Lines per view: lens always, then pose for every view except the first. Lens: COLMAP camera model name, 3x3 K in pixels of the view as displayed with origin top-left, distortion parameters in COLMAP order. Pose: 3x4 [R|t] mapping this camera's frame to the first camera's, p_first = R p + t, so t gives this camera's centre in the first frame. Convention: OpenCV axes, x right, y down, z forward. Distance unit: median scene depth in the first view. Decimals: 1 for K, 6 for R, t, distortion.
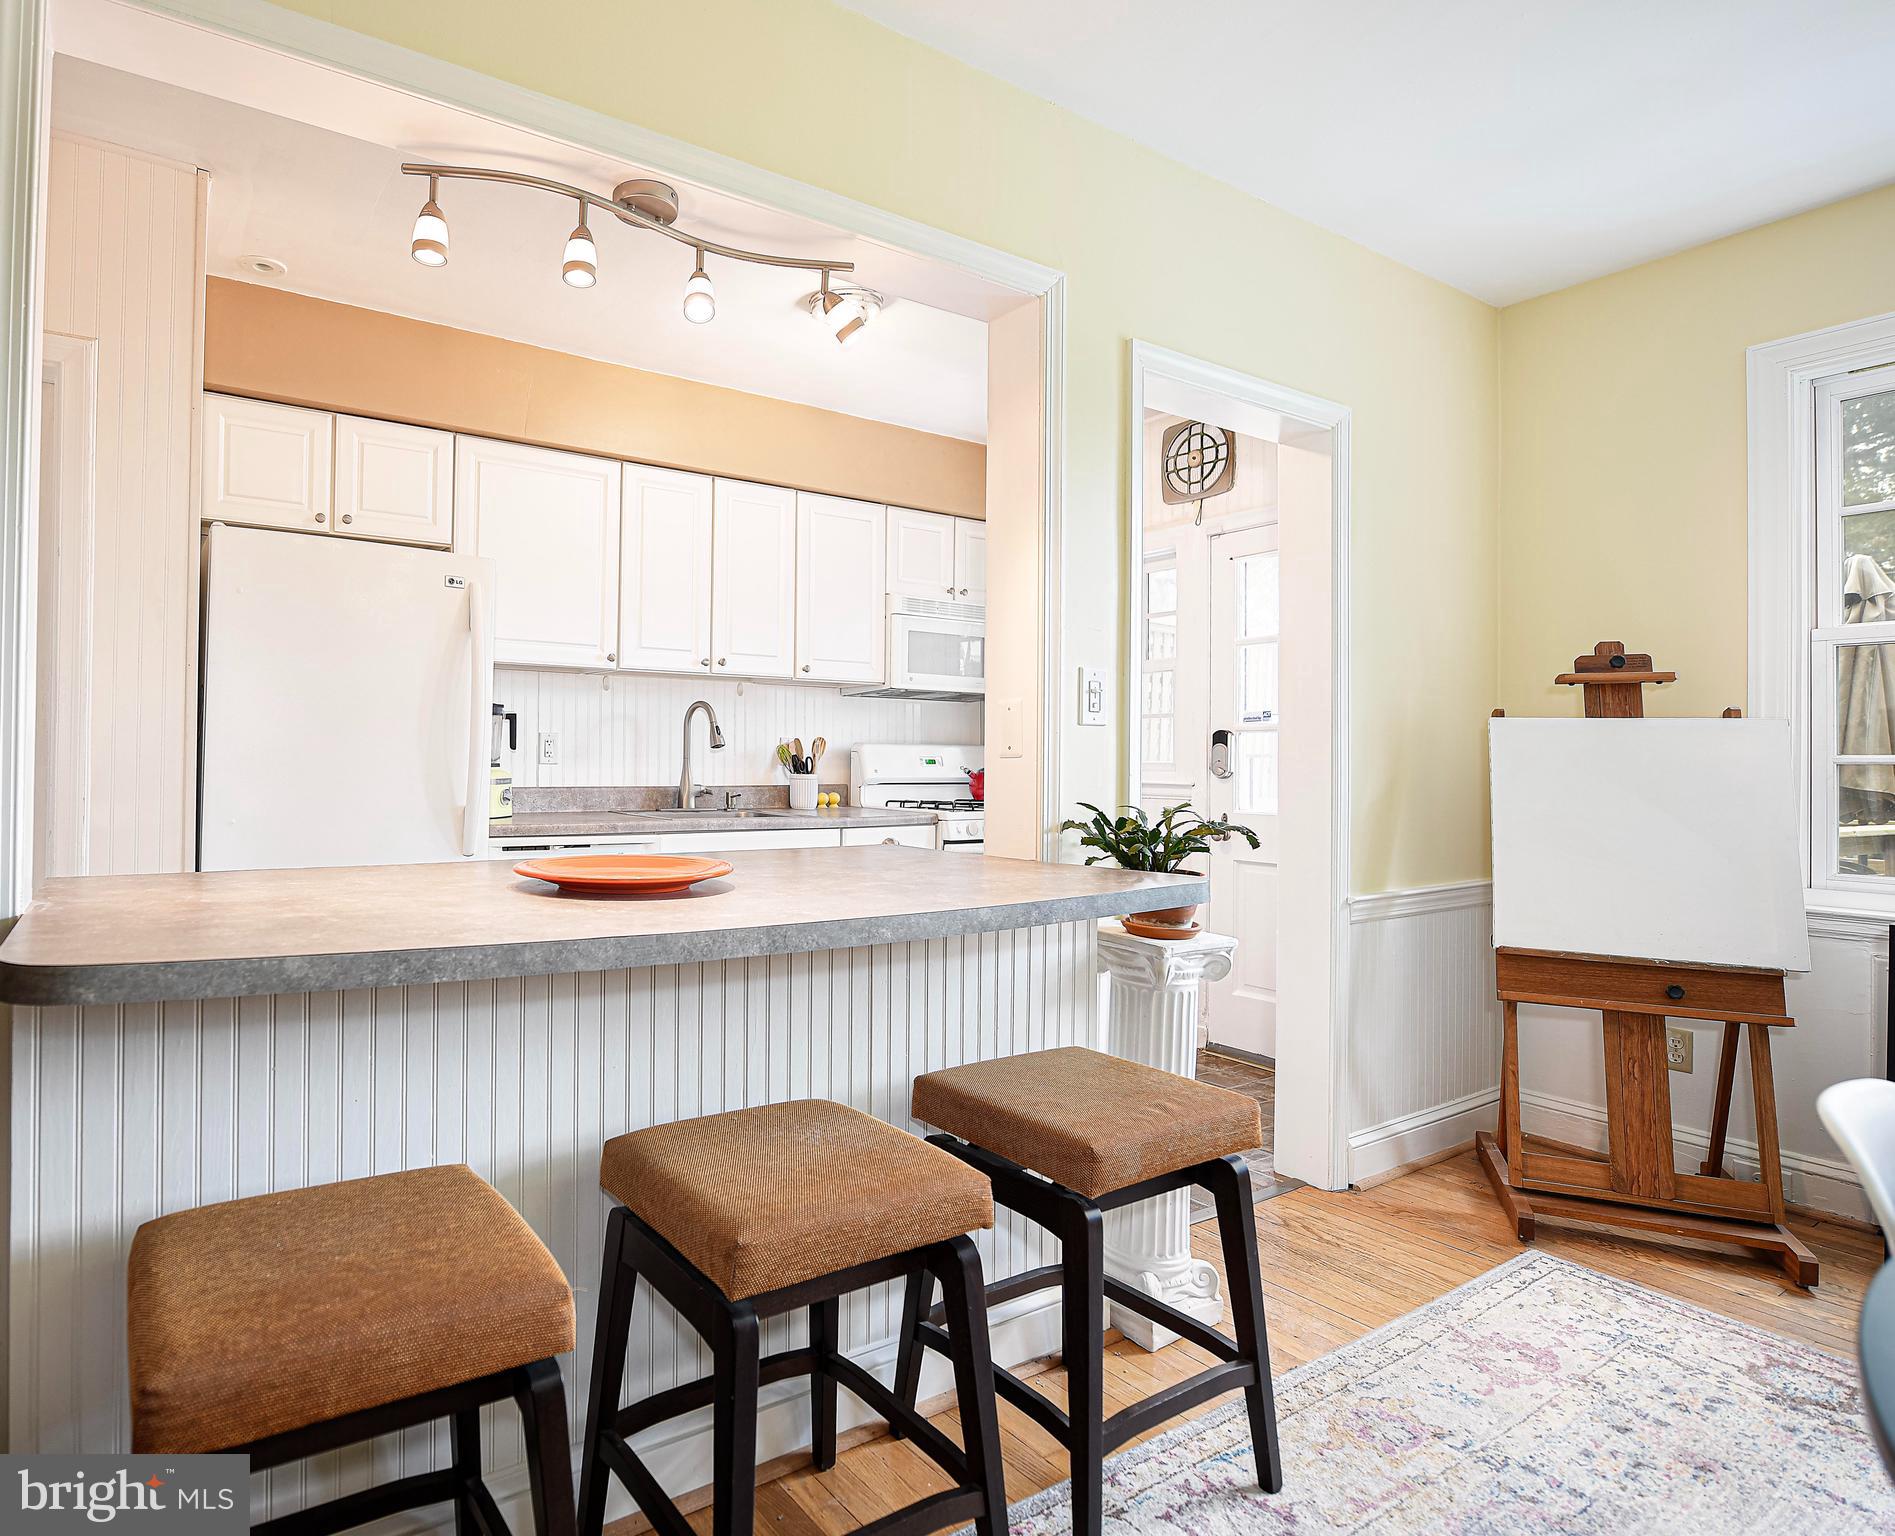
lens RADIAL K [[1059.5, 0, 739.7], [0, 1059.5, 752.6], [0, 0, 1]] dist [-0.010265, -0.003943]
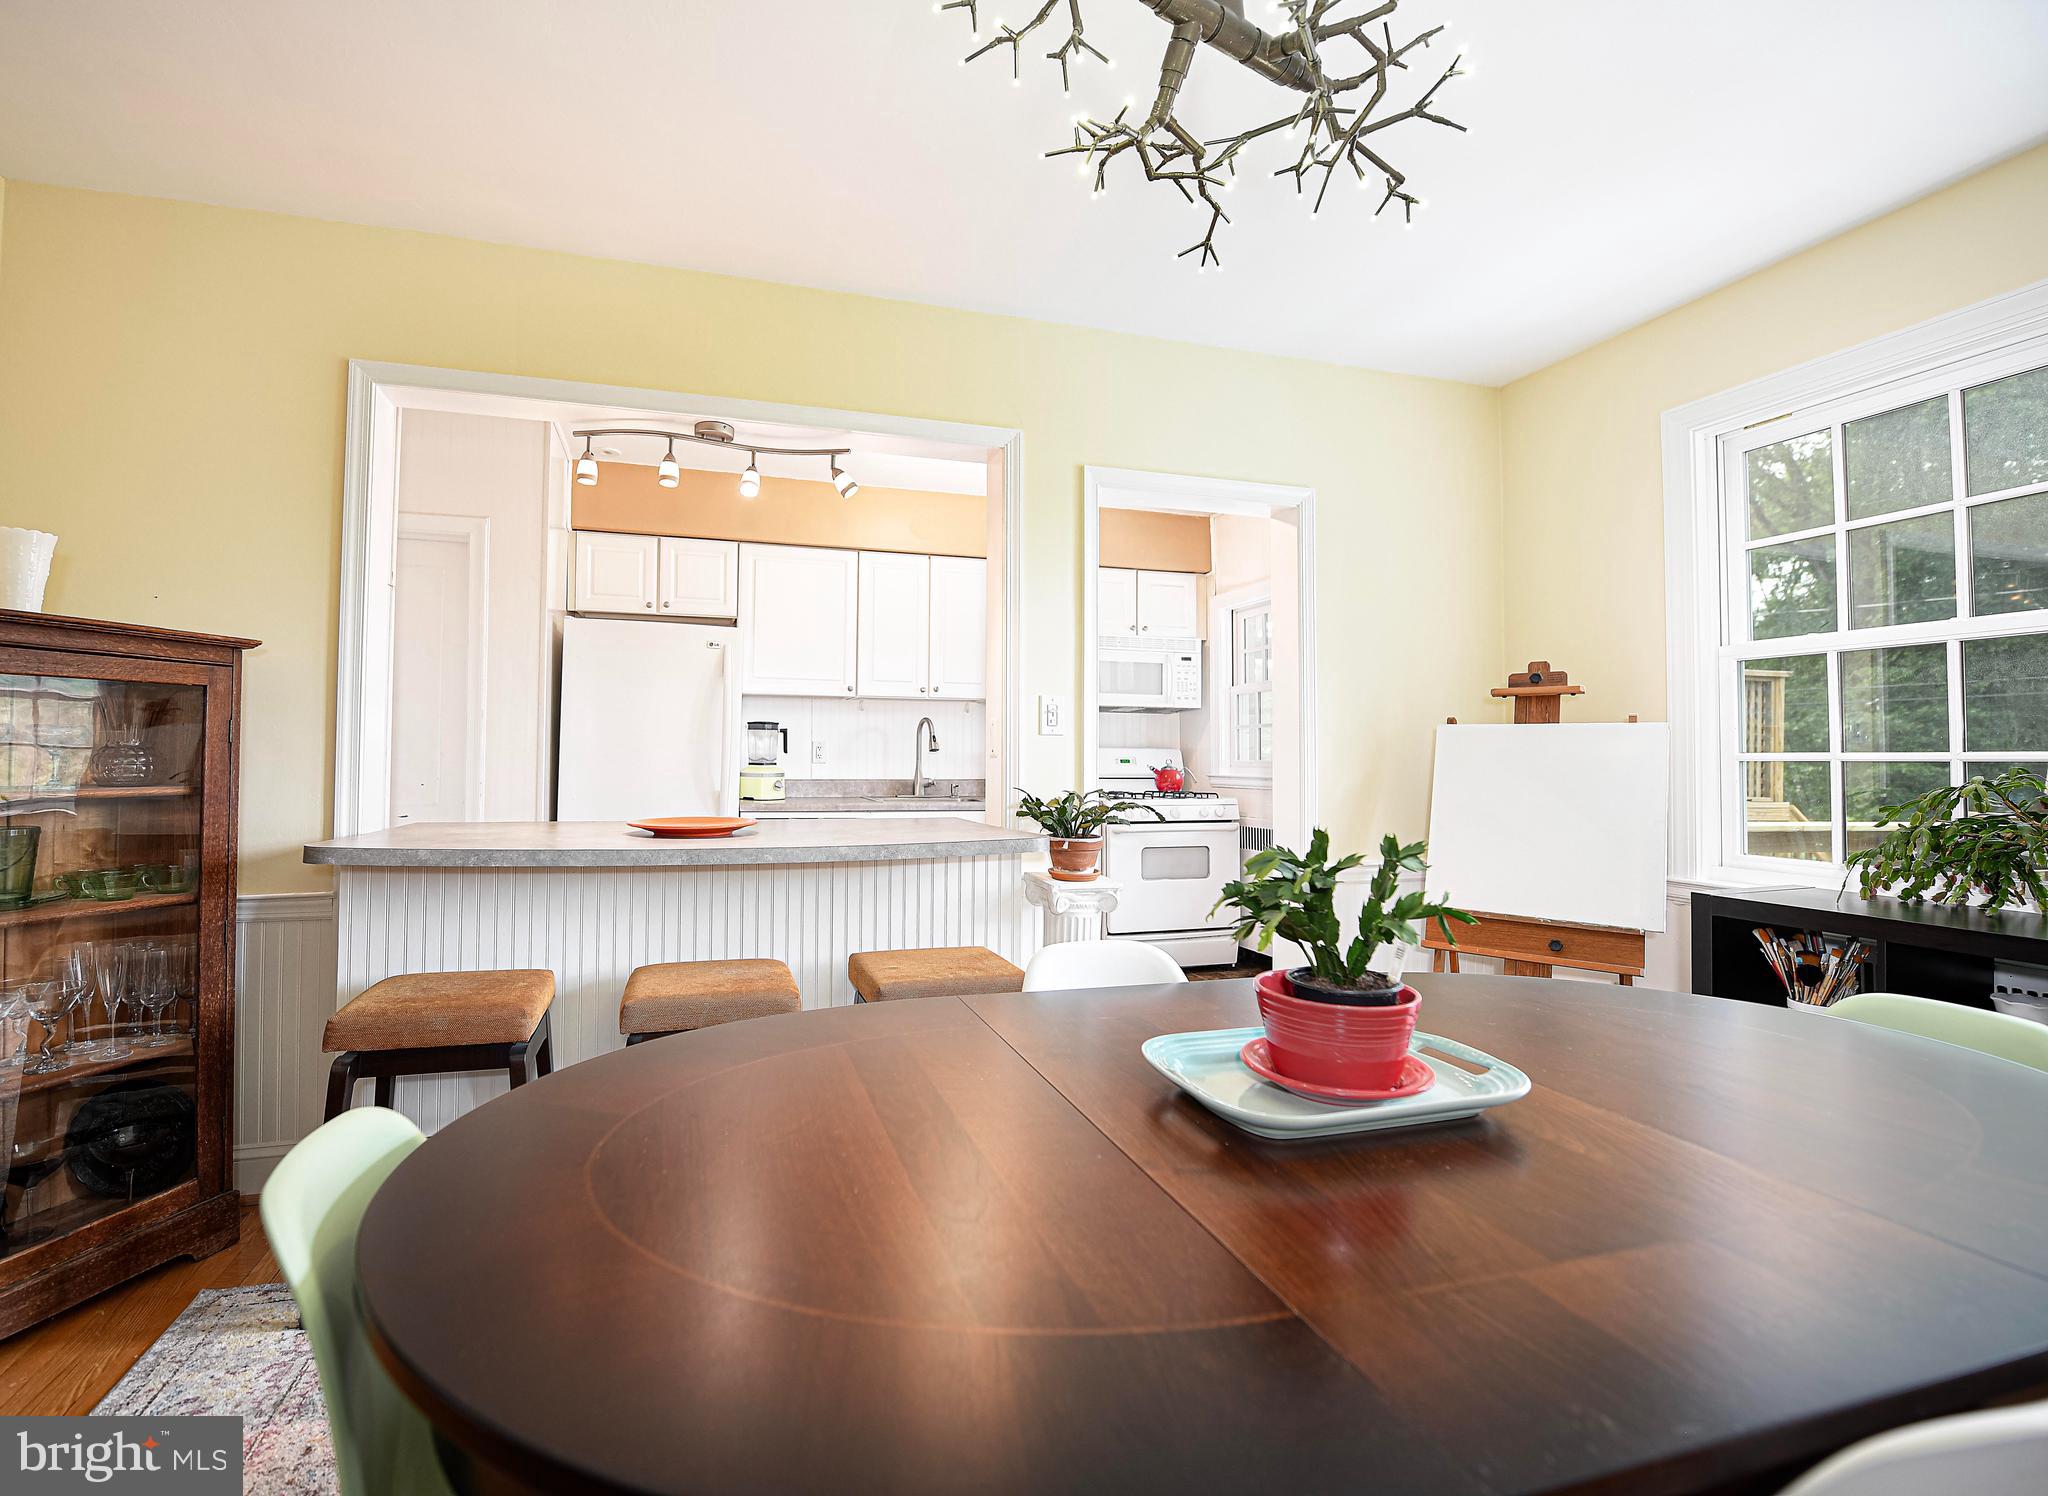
lens RADIAL K [[903.2, 0, 927.0], [0, 903.2, 741.4], [0, 0, 1]] dist [-0.013354, -0.000082]
pose [[0.964386, -0.007965, -0.264380, 0.434346], [0.004062, 0.999875, -0.015304, 0.000999], [0.264468, 0.013685, 0.964297, -0.210530]]
